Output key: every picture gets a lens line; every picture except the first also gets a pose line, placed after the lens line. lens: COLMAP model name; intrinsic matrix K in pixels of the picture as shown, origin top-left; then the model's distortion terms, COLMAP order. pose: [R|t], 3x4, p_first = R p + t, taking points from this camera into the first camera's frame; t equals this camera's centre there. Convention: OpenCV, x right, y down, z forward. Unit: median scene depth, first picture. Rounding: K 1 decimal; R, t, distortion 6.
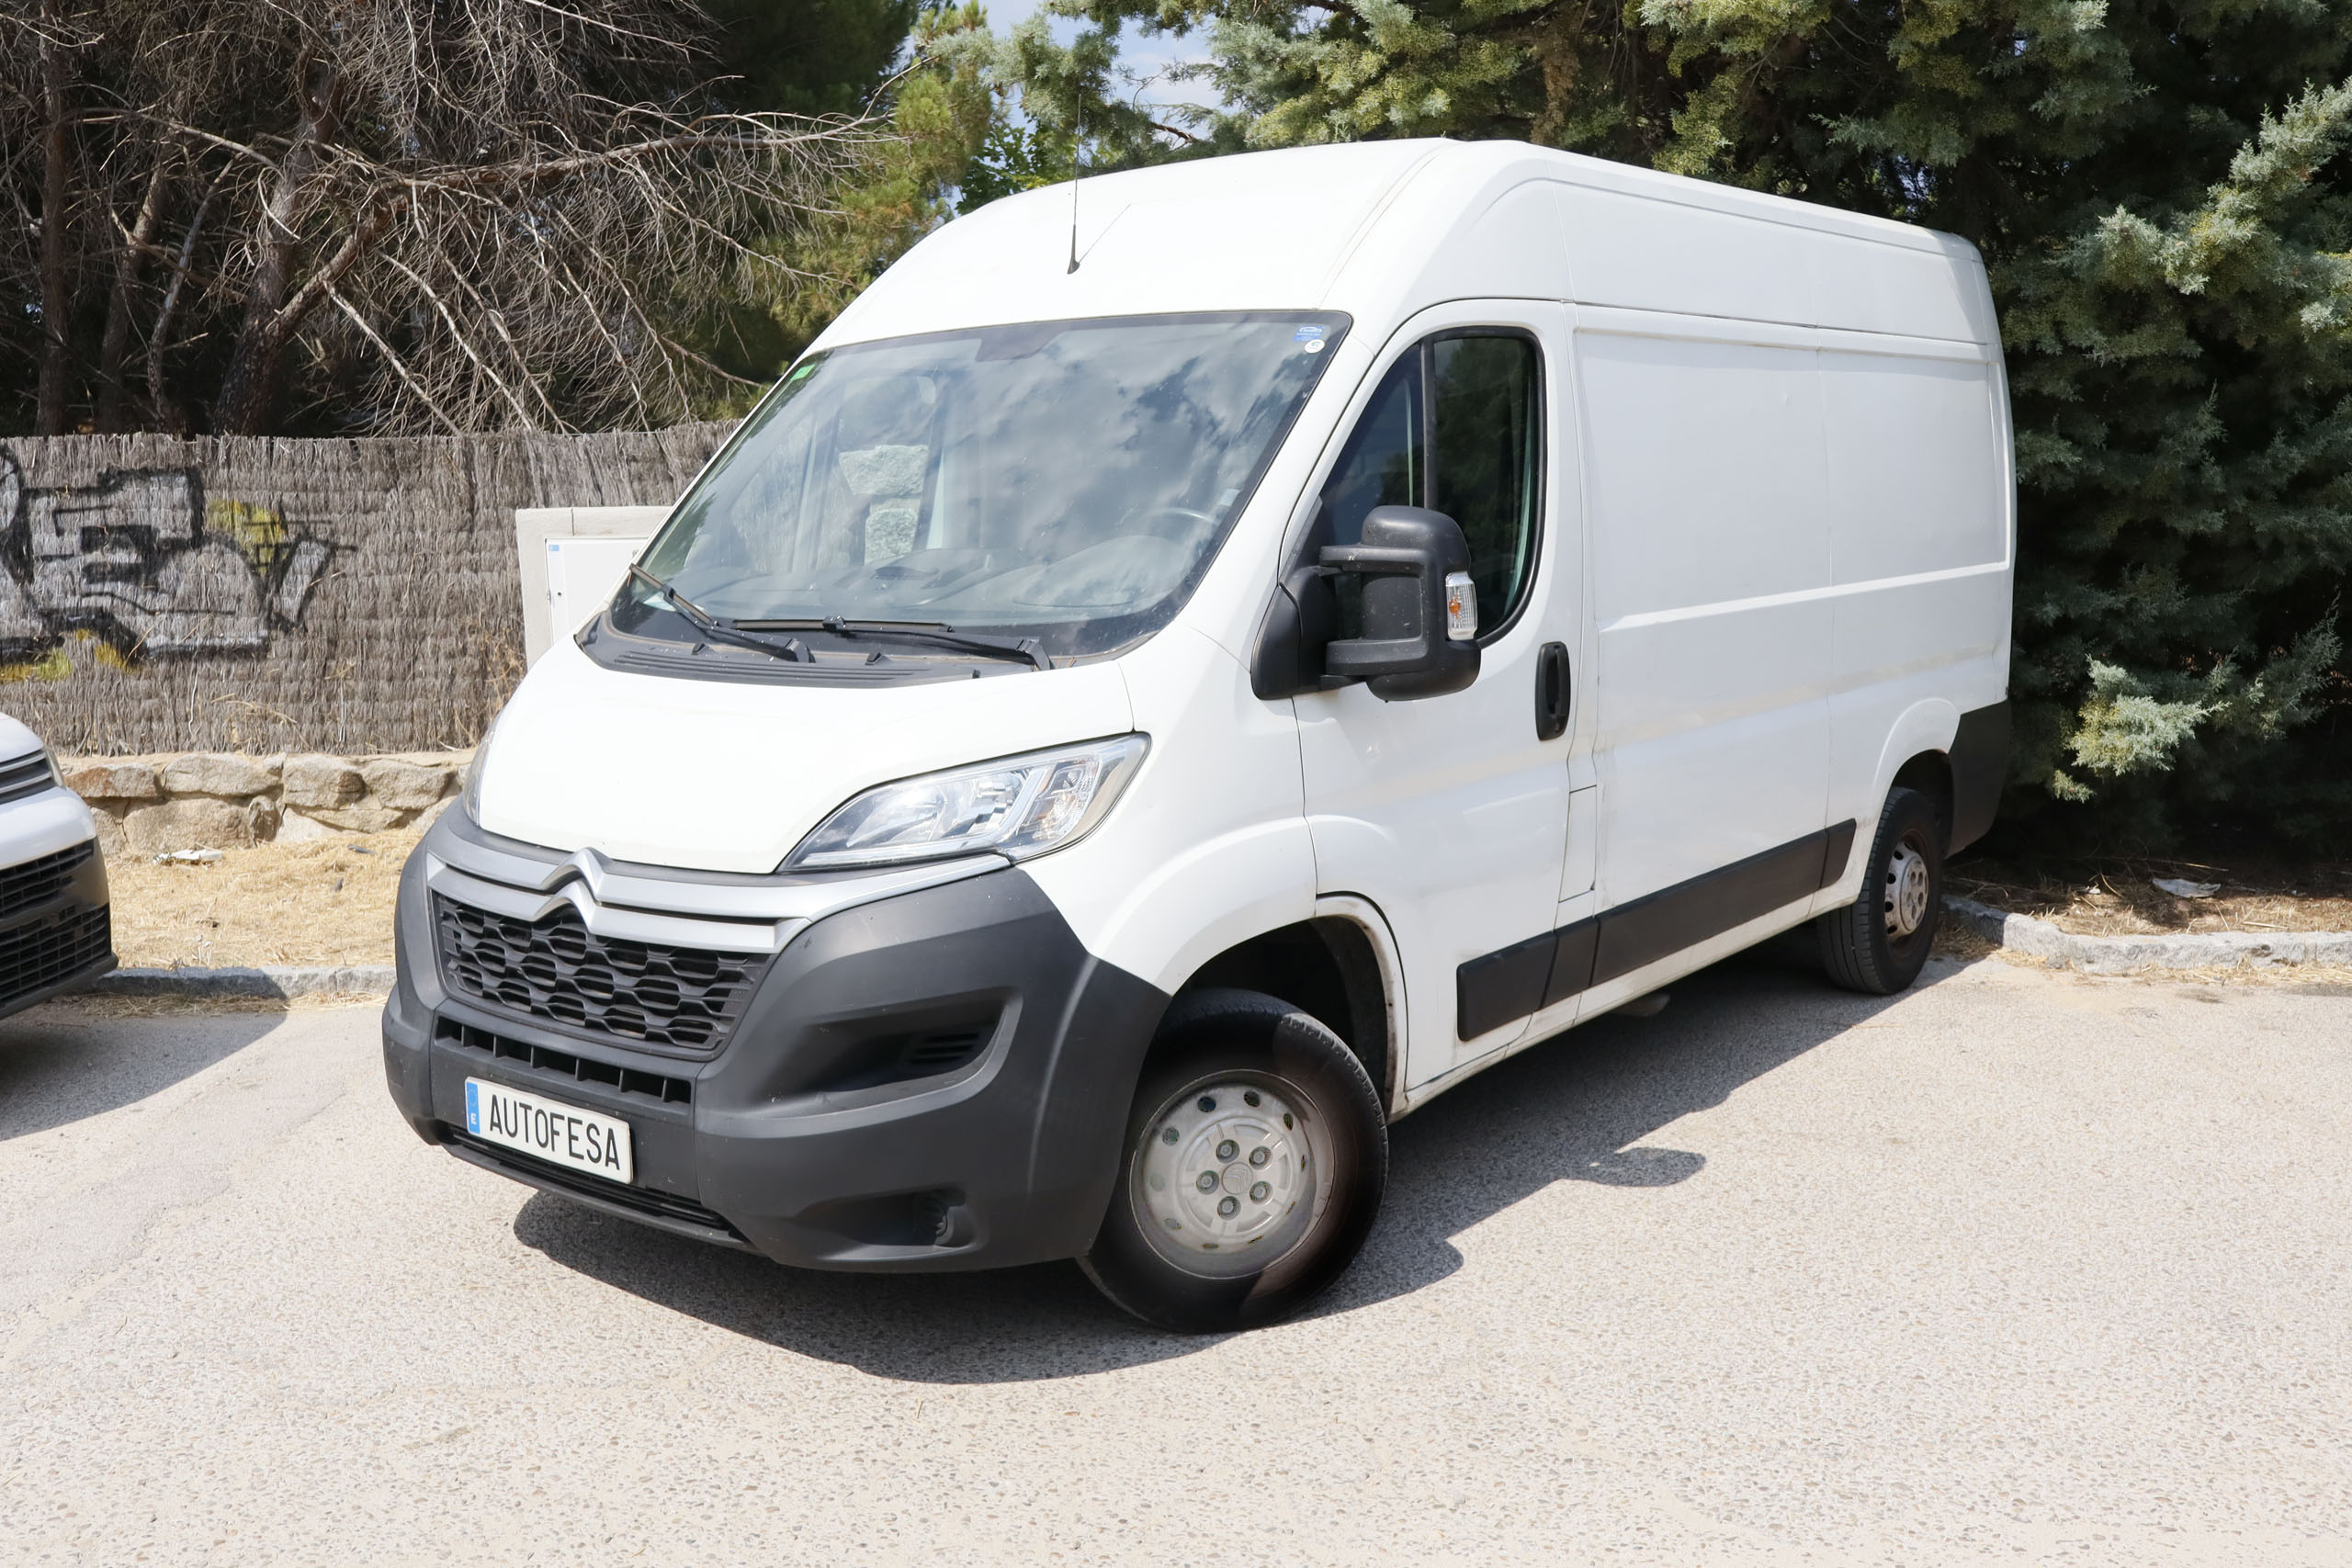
lens RADIAL K [[2076.6, 0, 1180.5], [0, 2076.6, 791.8], [0, 0, 1]] dist [0.018289, 0.005475]
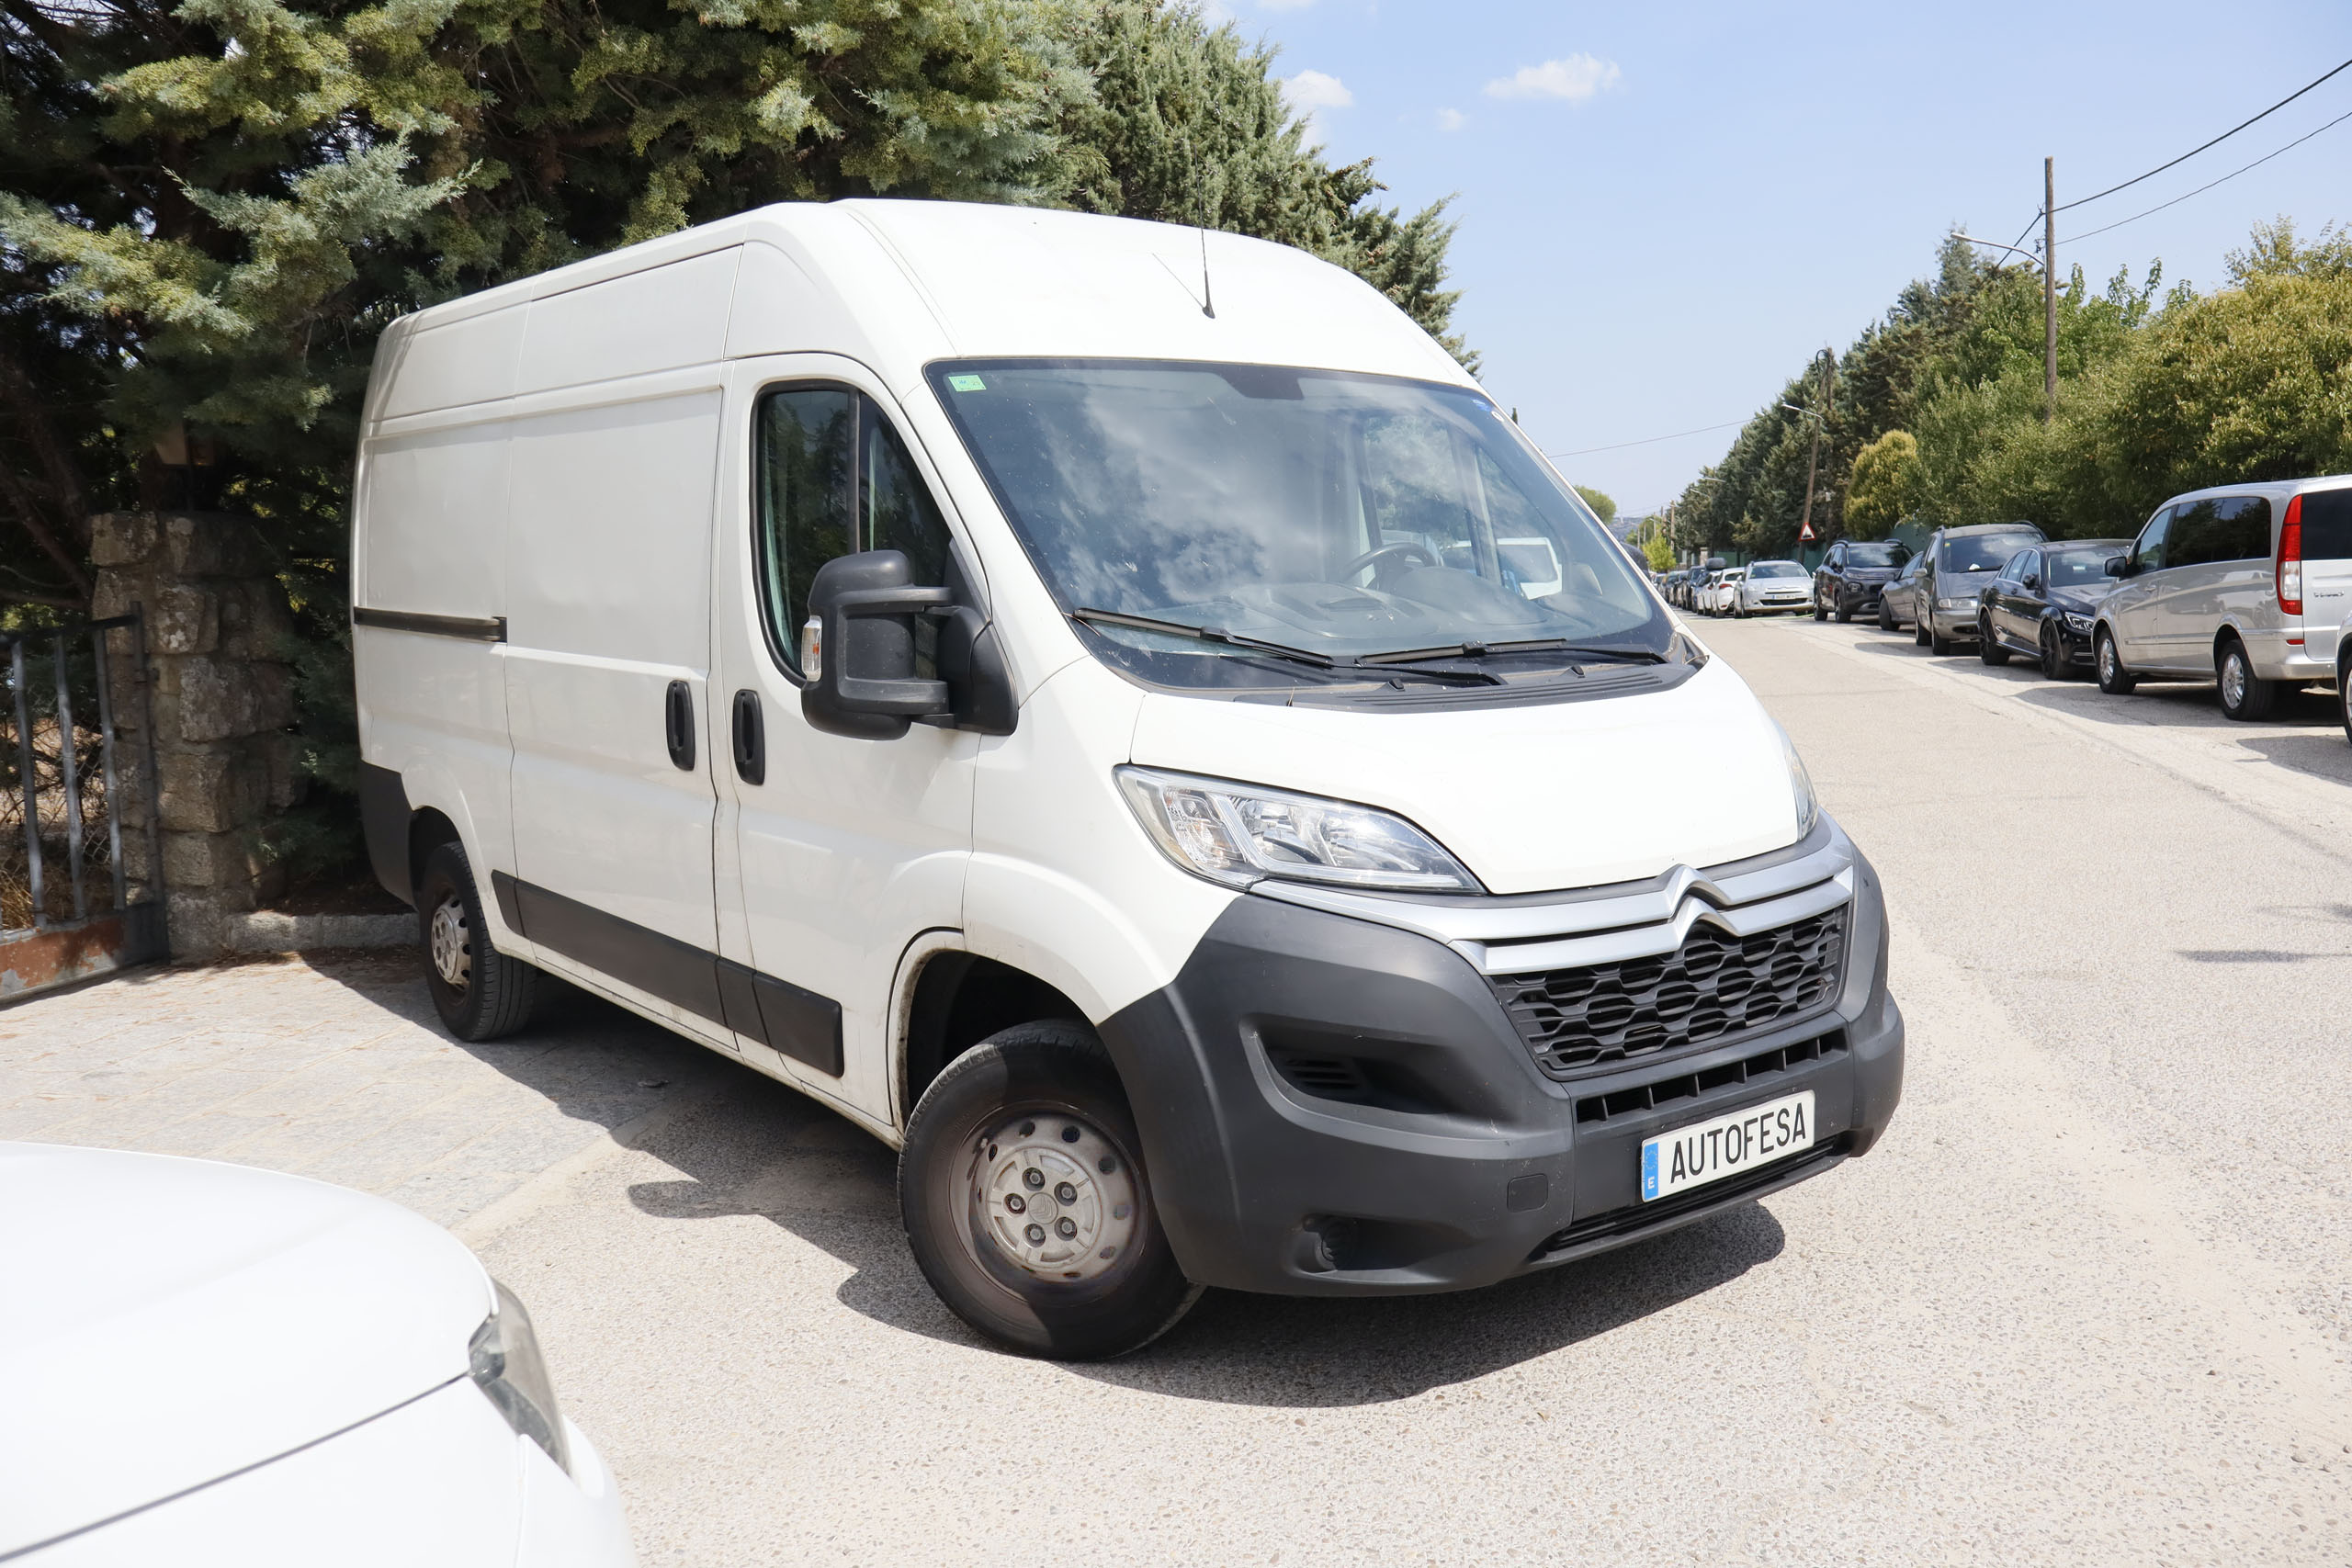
lens RADIAL K [[1966.4, 0, 1174.6], [0, 1966.4, 778.3], [0, 0, 1]] dist [0.014630, -0.016336]
pose [[0.219711, -0.098836, 0.970545, -1.155649], [0.148661, 0.986628, 0.066821, -0.104814], [-0.964172, 0.129601, 0.231466, 0.927904]]
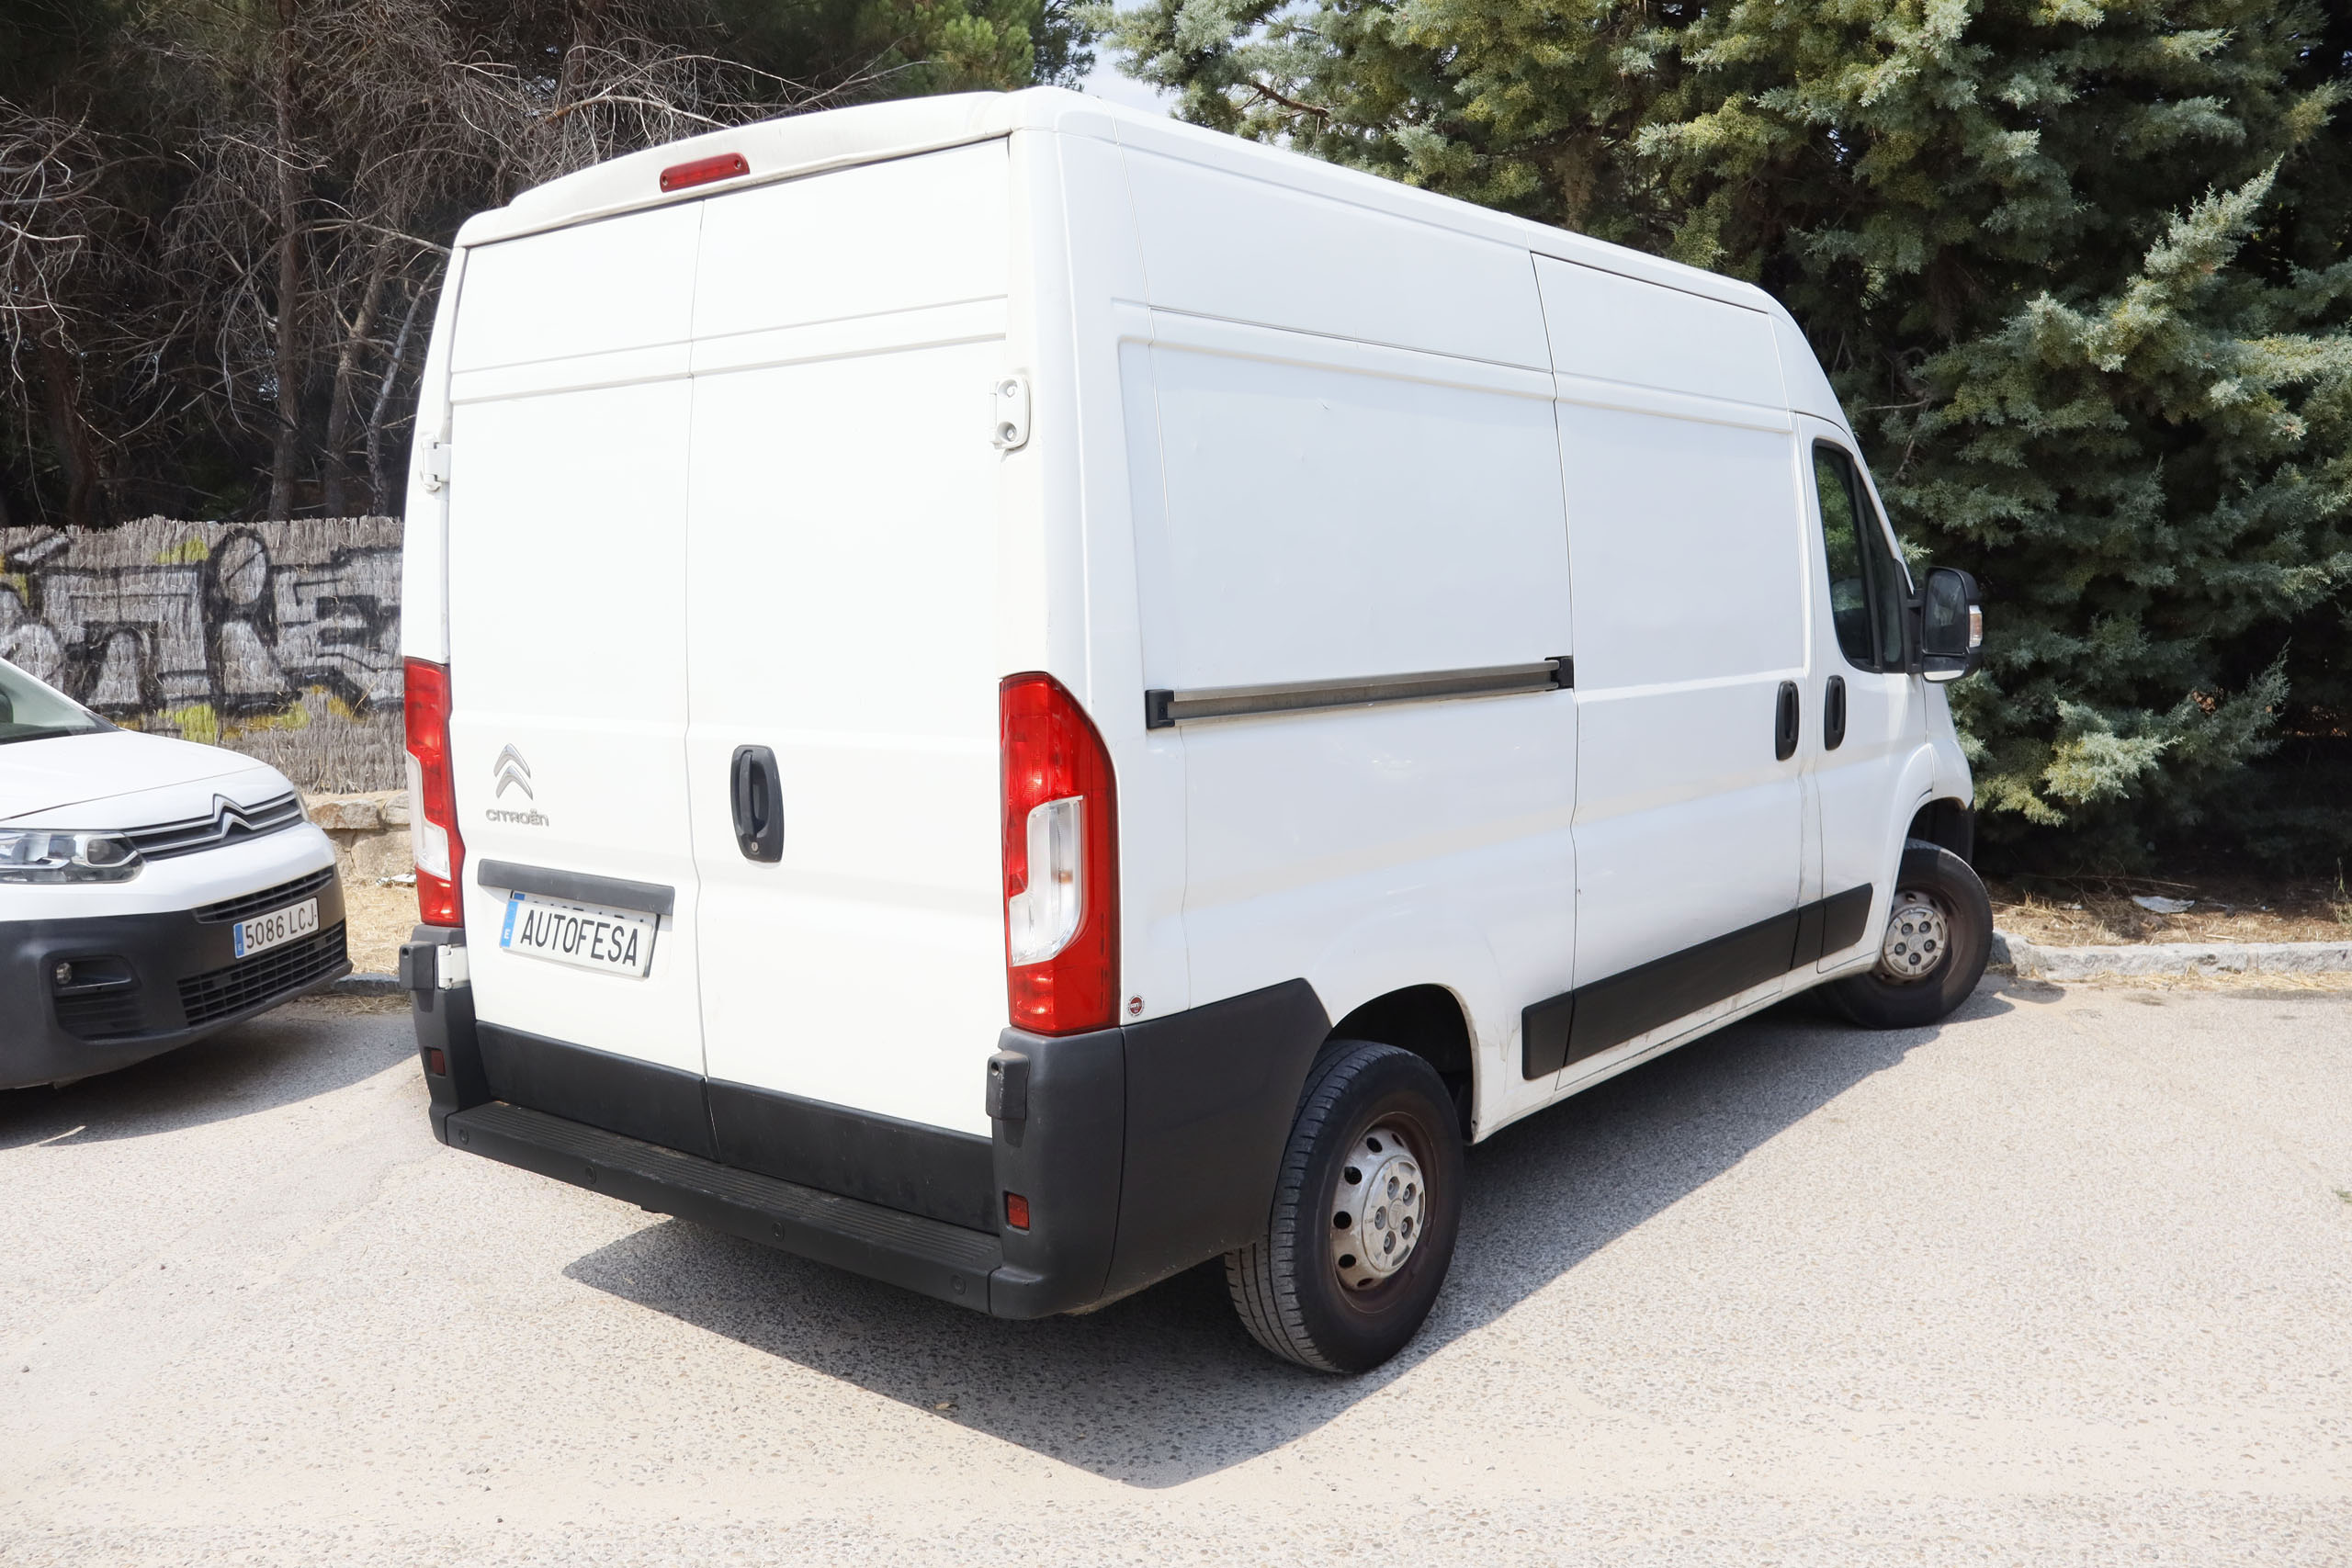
lens RADIAL K [[1966.4, 0, 1191.9], [0, 1966.4, 774.0], [0, 0, 1]] dist [0.014630, -0.016336]
pose [[0.998229, -0.005573, -0.059226, 0.061252], [0.004295, 0.999756, -0.021674, -0.004672], [0.059333, 0.021382, 0.998009, -0.155675]]
